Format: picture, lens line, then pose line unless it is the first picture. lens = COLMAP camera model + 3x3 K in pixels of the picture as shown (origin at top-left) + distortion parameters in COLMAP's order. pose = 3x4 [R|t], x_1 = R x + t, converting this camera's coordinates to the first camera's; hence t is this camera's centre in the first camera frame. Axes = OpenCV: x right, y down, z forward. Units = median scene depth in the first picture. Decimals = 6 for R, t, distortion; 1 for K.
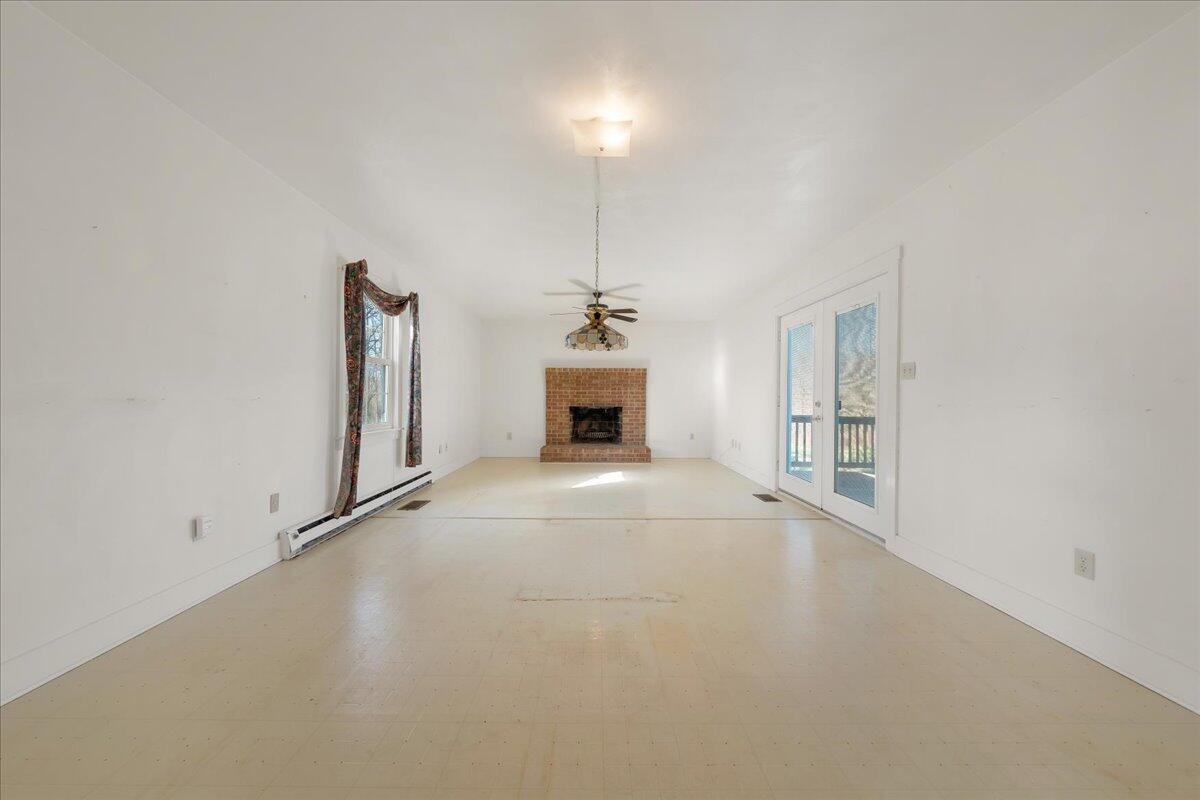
lens RADIAL K [[409.9, 0, 600.0], [0, 409.9, 397.2], [0, 0, 1]] dist [-0.000498, 0.000027]
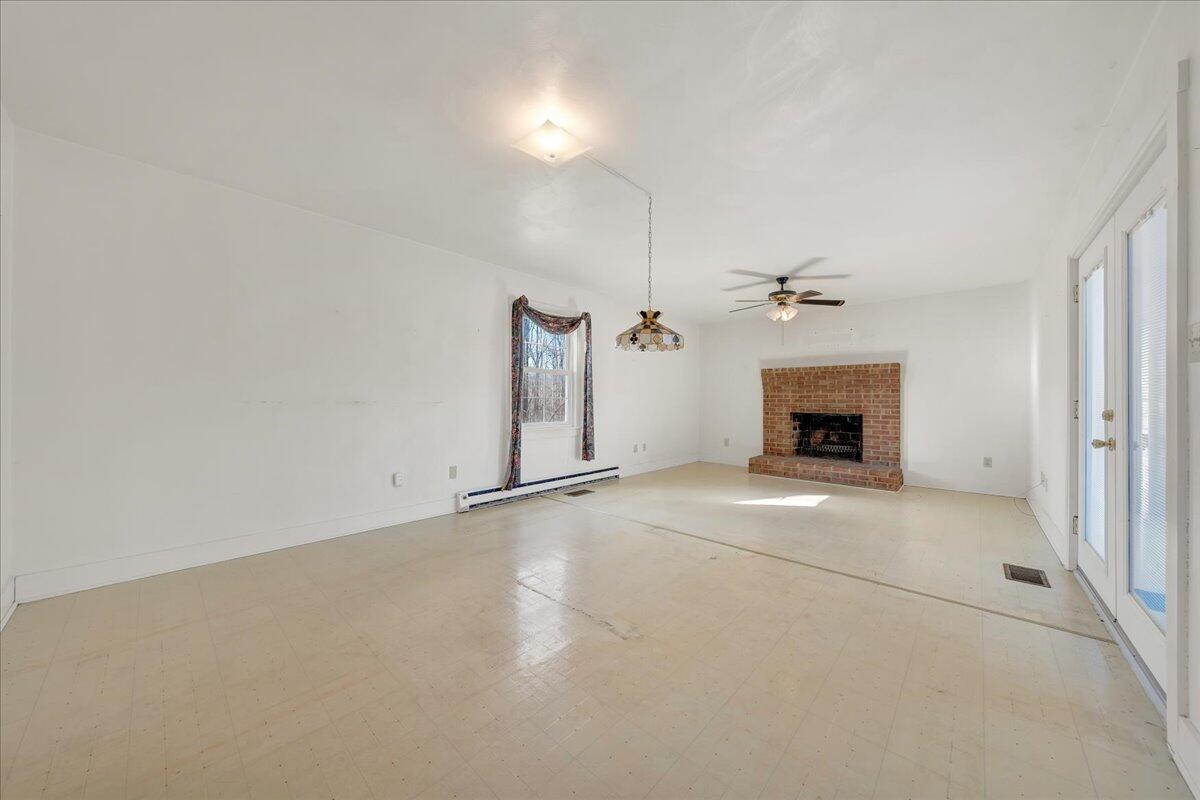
lens RADIAL K [[409.9, 0, 601.4], [0, 409.9, 398.9], [0, 0, 1]] dist [-0.000498, 0.000027]
pose [[0.736608, -0.001106, -0.676320, 0.287628], [-0.002686, 0.999986, -0.004560, -0.000963], [0.676315, 0.005176, 0.736594, 0.129298]]
